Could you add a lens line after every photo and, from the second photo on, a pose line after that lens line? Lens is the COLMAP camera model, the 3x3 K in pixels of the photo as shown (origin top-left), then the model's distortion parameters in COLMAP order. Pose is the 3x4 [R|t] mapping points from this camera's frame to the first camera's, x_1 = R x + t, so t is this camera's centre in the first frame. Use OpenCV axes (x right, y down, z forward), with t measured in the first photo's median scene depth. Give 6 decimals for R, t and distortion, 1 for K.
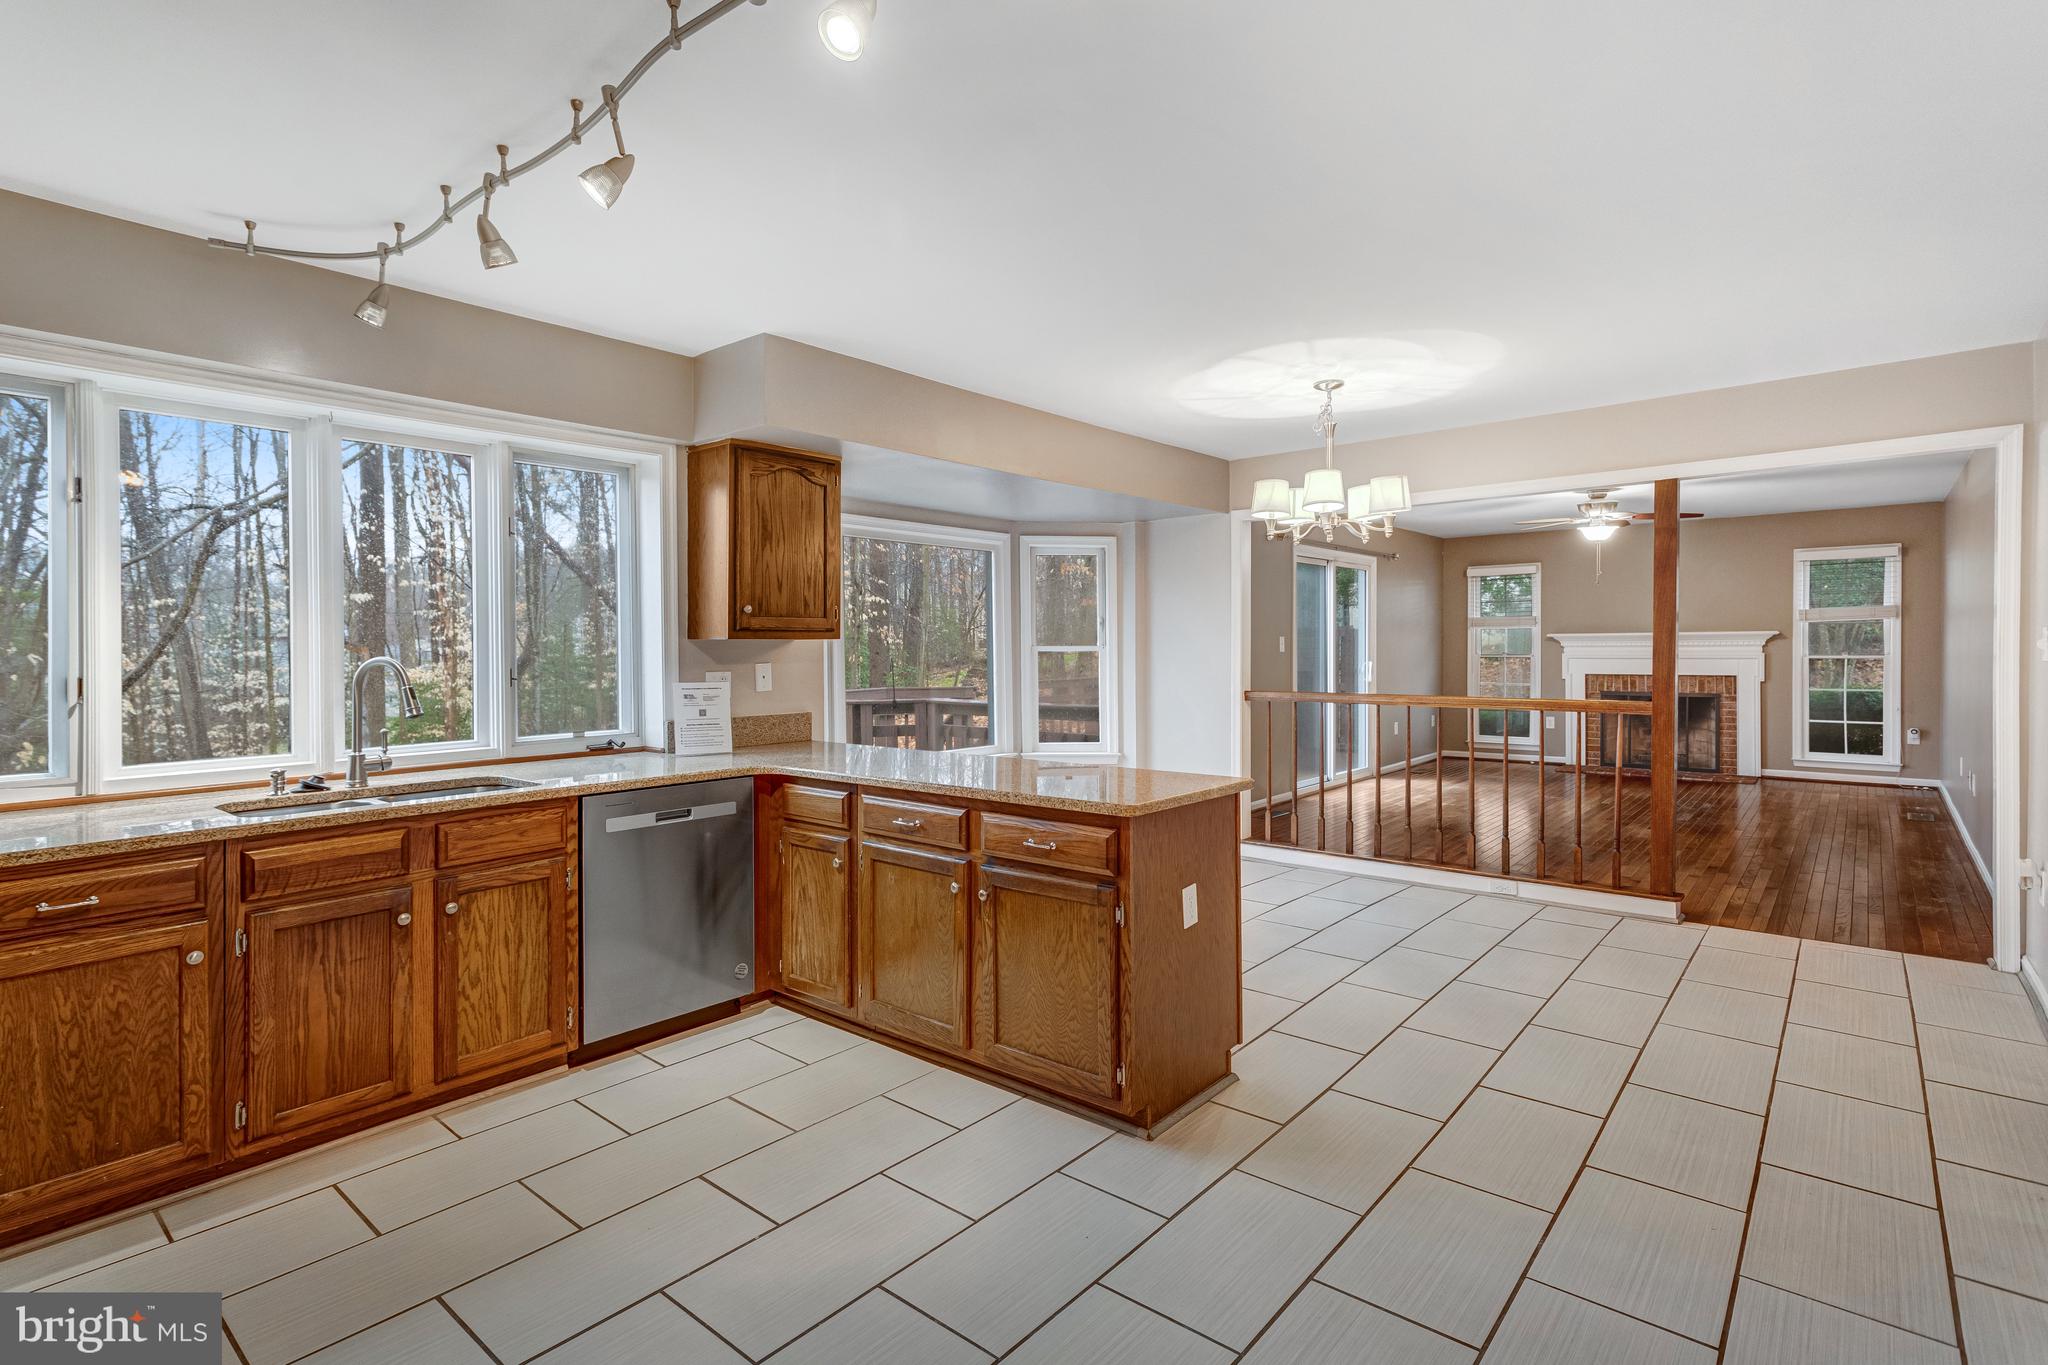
lens RADIAL K [[1011.6, 0, 1029.8], [0, 1011.6, 665.6], [0, 0, 1]] dist [0.002990, 0.005431]
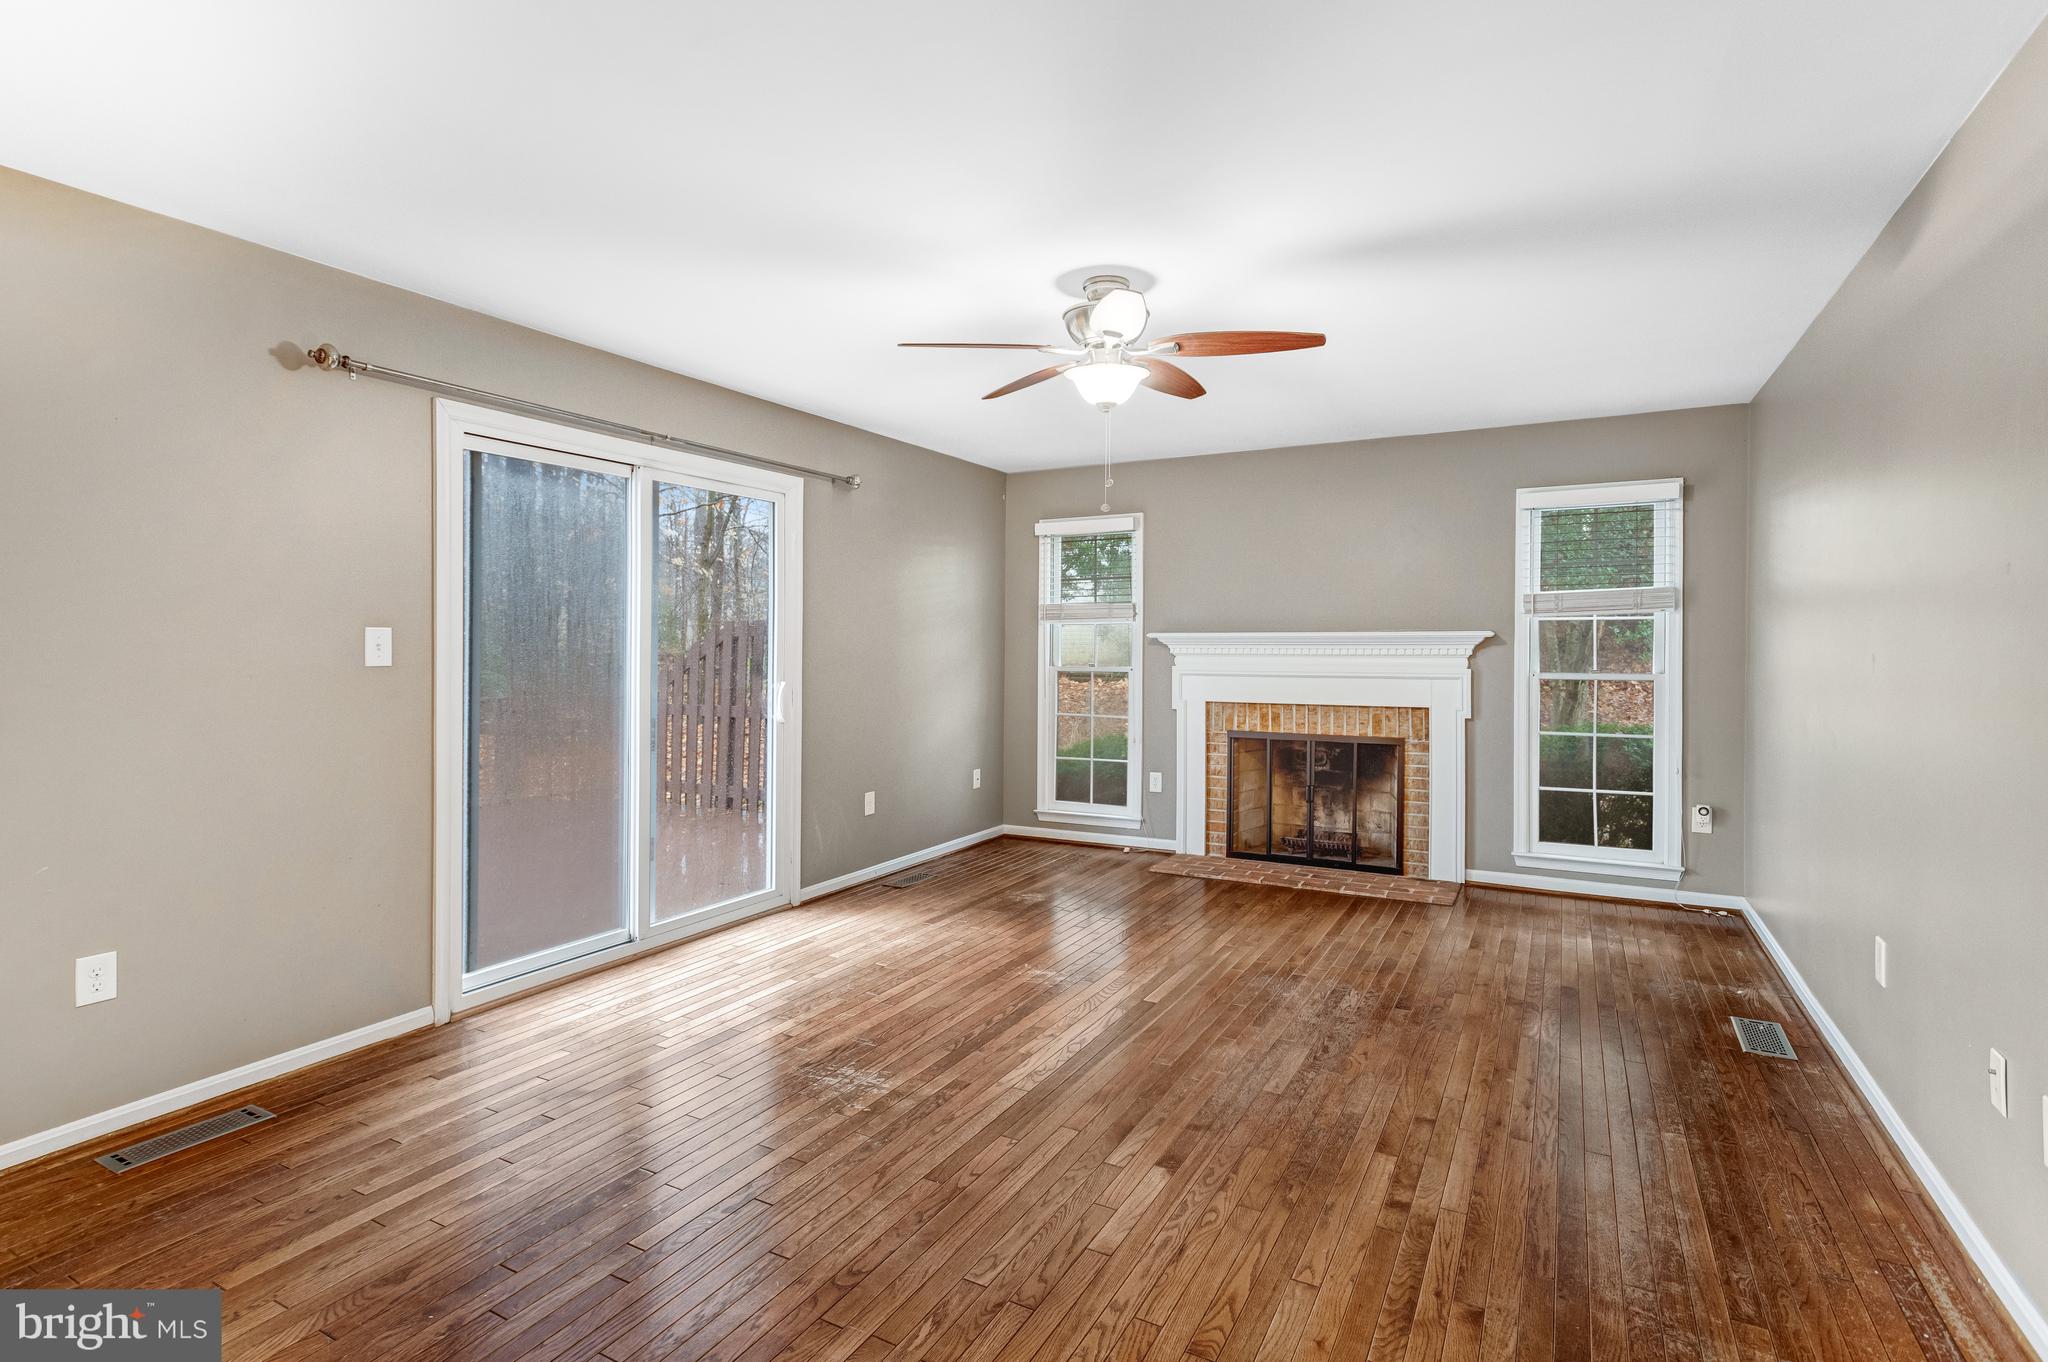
lens RADIAL K [[1011.6, 0, 1031.9], [0, 1011.6, 672.8], [0, 0, 1]] dist [0.002990, 0.005431]
pose [[0.980417, 0.002007, 0.196923, 0.386106], [-0.002698, 0.999991, 0.003241, -0.011763], [-0.196915, -0.003709, 0.980414, 0.512025]]
